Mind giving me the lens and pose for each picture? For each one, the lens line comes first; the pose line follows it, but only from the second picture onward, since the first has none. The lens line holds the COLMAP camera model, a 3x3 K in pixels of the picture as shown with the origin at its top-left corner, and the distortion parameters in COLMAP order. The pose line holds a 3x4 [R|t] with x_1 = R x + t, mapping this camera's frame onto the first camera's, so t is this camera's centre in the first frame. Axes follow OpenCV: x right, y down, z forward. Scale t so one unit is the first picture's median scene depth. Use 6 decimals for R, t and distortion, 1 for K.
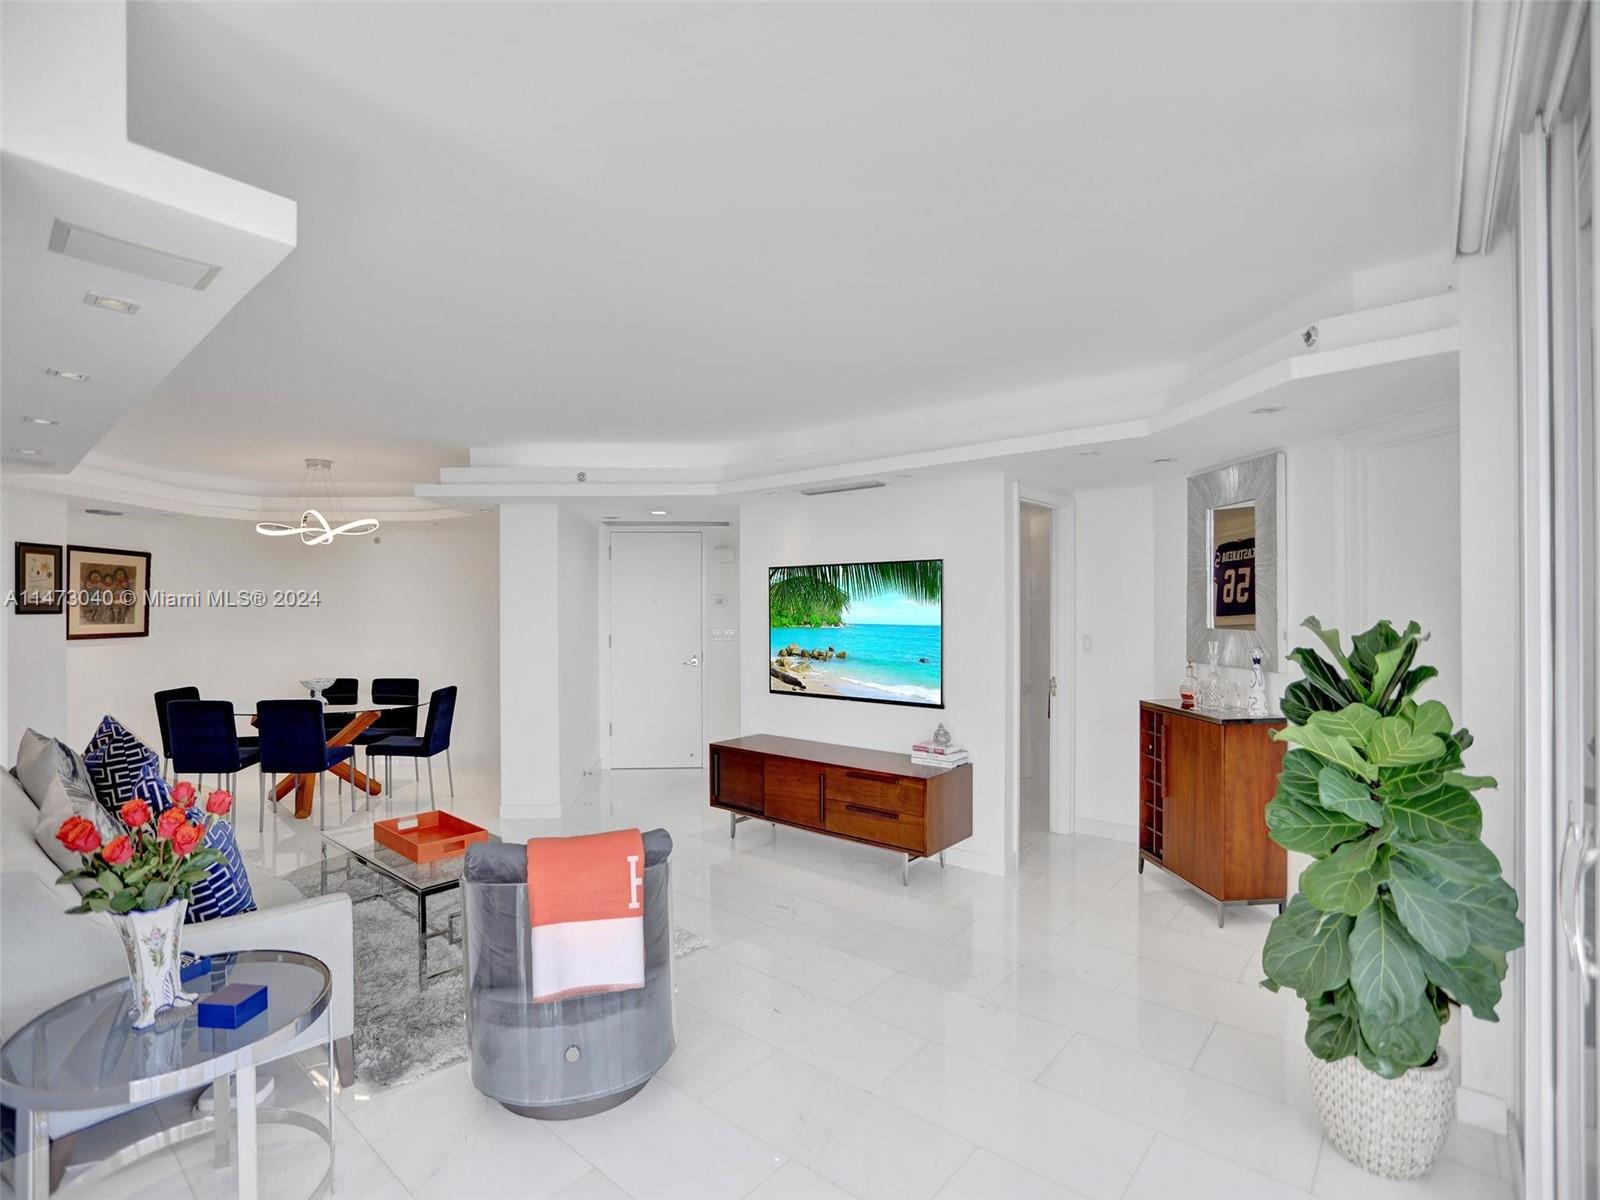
lens RADIAL K [[772.9, 0, 800.0], [0, 772.9, 600.0], [0, 0, 1]] dist [-0.053930, 0.022806]
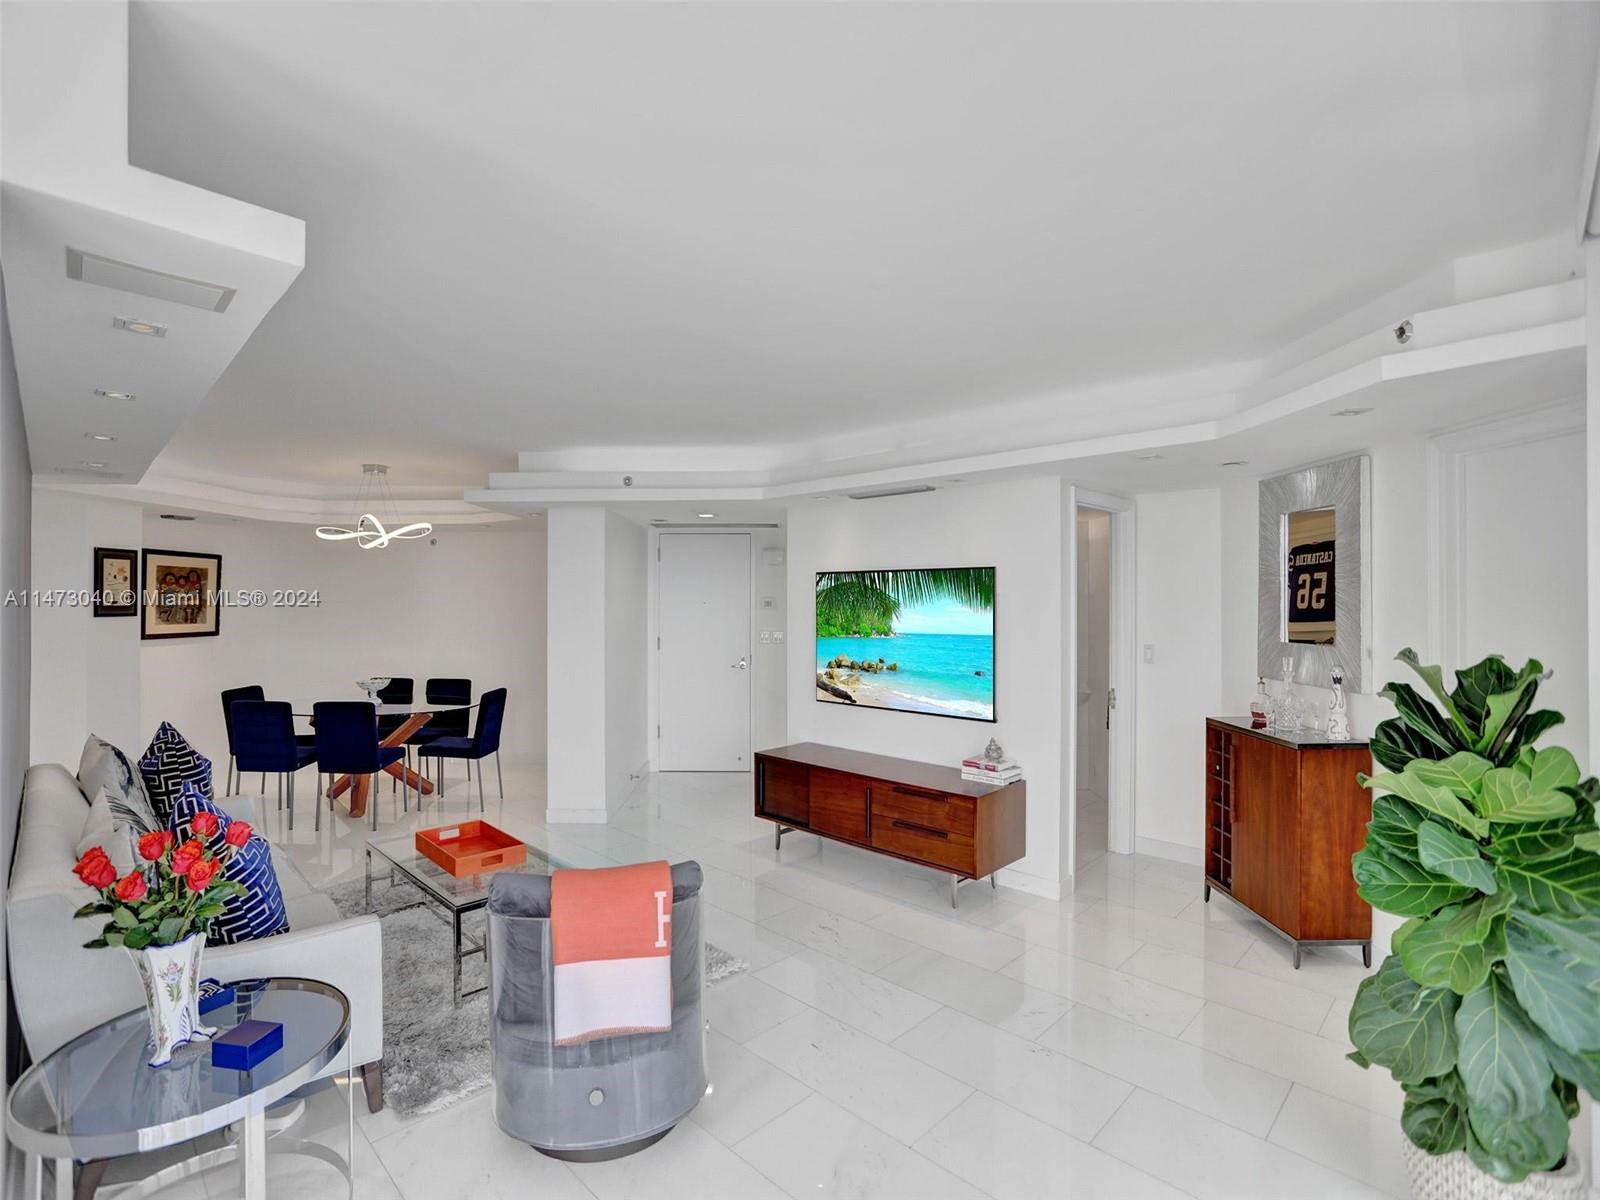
lens RADIAL K [[768.3, 0, 799.9], [0, 768.3, 589.3], [0, 0, 1]] dist [-0.052492, 0.020244]
pose [[0.997425, 0.003889, -0.071611, 0.011947], [-0.004226, 0.999981, -0.004560, -0.021470], [0.071592, 0.004851, 0.997422, 0.035877]]
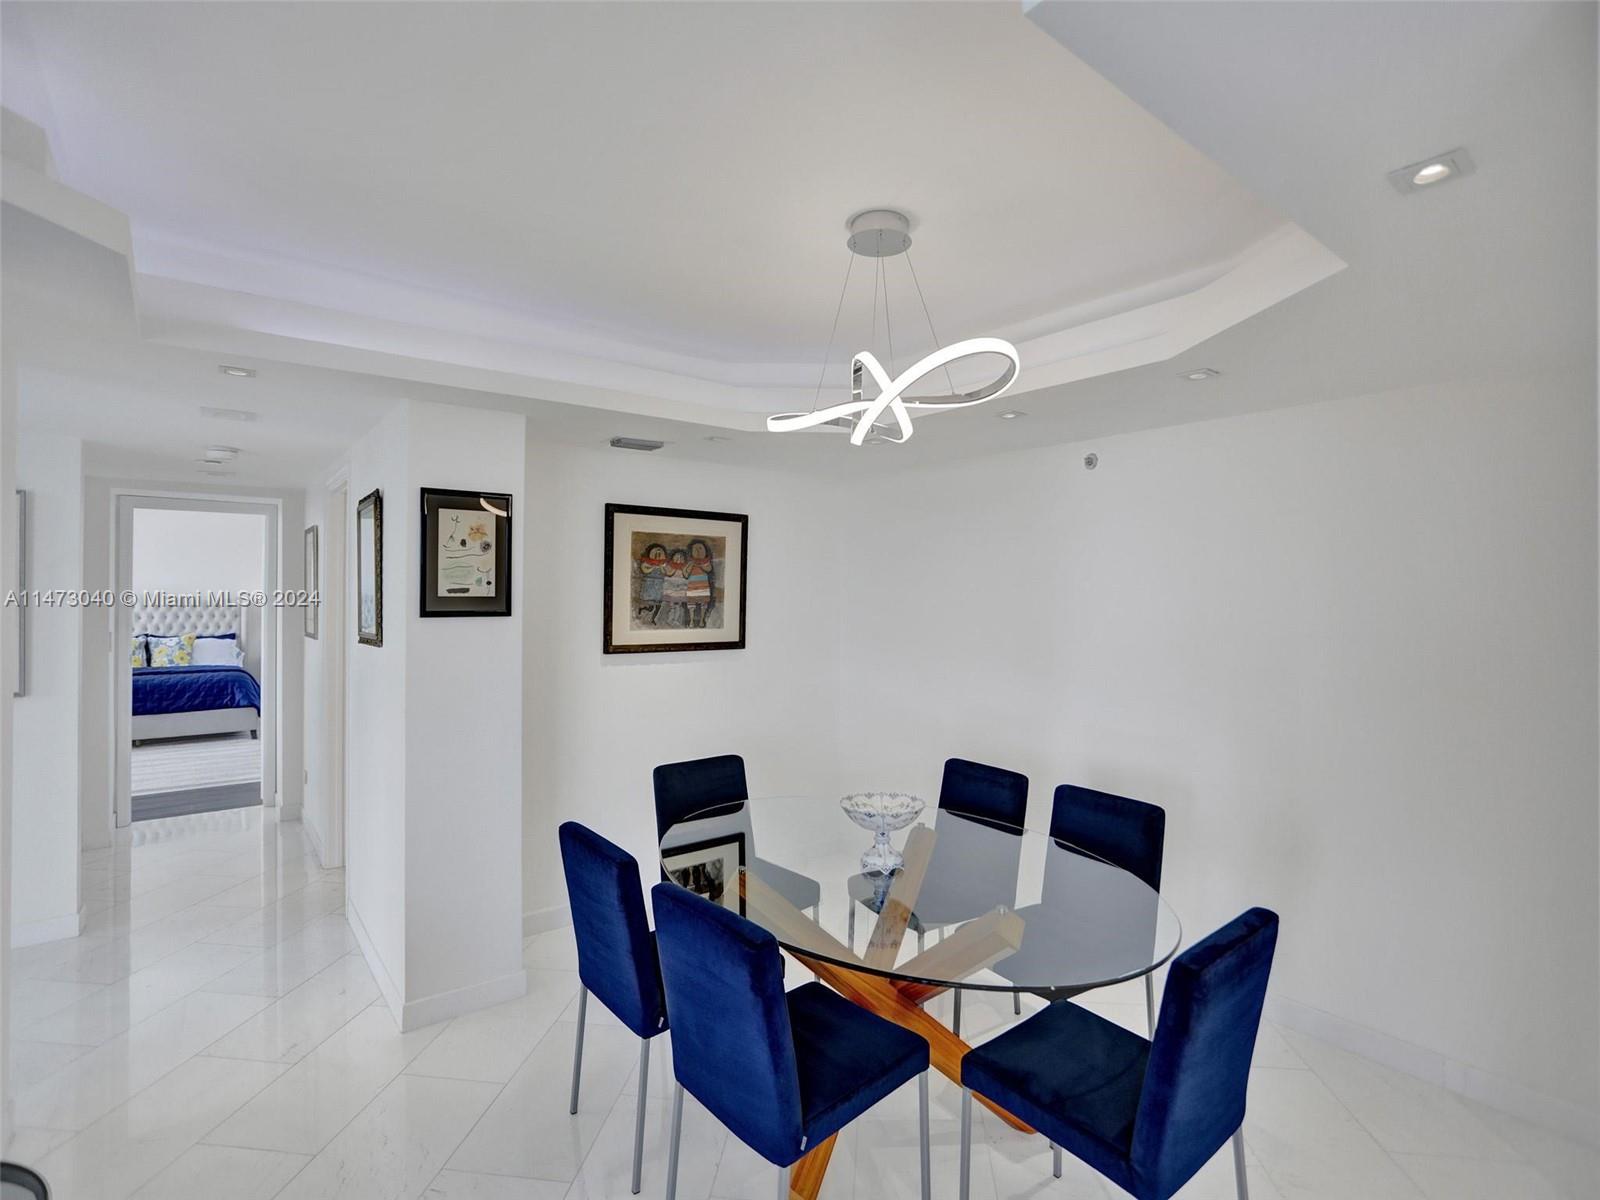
lens RADIAL K [[768.3, 0, 799.9], [0, 768.3, 589.3], [0, 0, 1]] dist [-0.052492, 0.020244]
pose [[0.557259, 0.000011, -0.830339, -0.469583], [0.001450, 0.999998, 0.000987, -0.002364], [0.830337, -0.001754, 0.557258, 1.034184]]
